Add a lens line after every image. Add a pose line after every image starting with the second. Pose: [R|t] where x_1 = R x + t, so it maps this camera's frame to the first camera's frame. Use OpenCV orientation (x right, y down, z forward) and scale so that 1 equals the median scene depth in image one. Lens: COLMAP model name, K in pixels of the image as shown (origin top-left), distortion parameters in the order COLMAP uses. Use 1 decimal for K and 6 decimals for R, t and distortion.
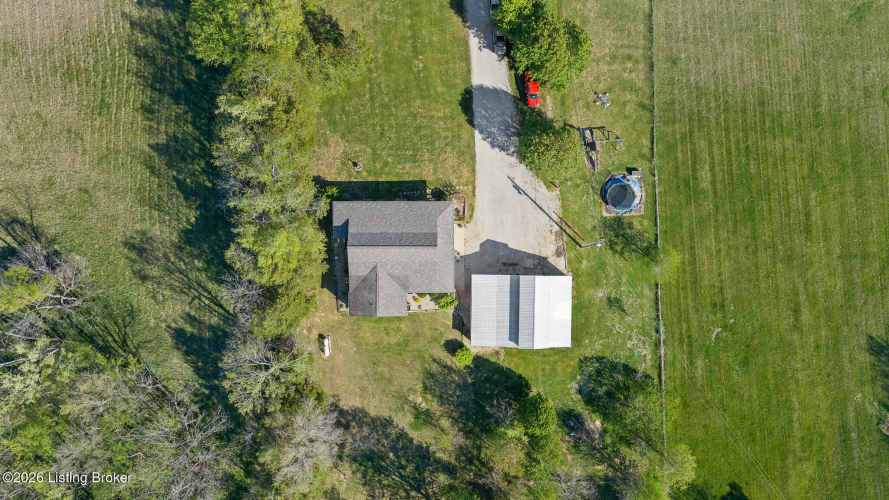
lens RADIAL K [[766.3, 0, 444.5], [0, 766.3, 250.0], [0, 0, 1]] dist [0.002143, -0.002233]
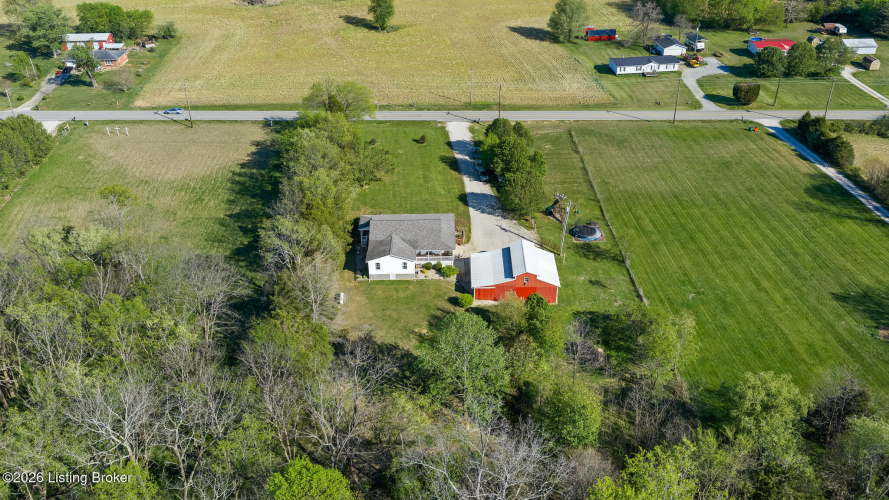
lens RADIAL K [[766.3, 0, 444.5], [0, 766.3, 250.0], [0, 0, 1]] dist [0.002143, -0.002233]
pose [[0.999920, -0.012602, -0.000465, -0.003736], [0.006093, 0.515097, -0.857110, 1.043257], [0.011041, 0.857039, 0.515133, 0.369811]]
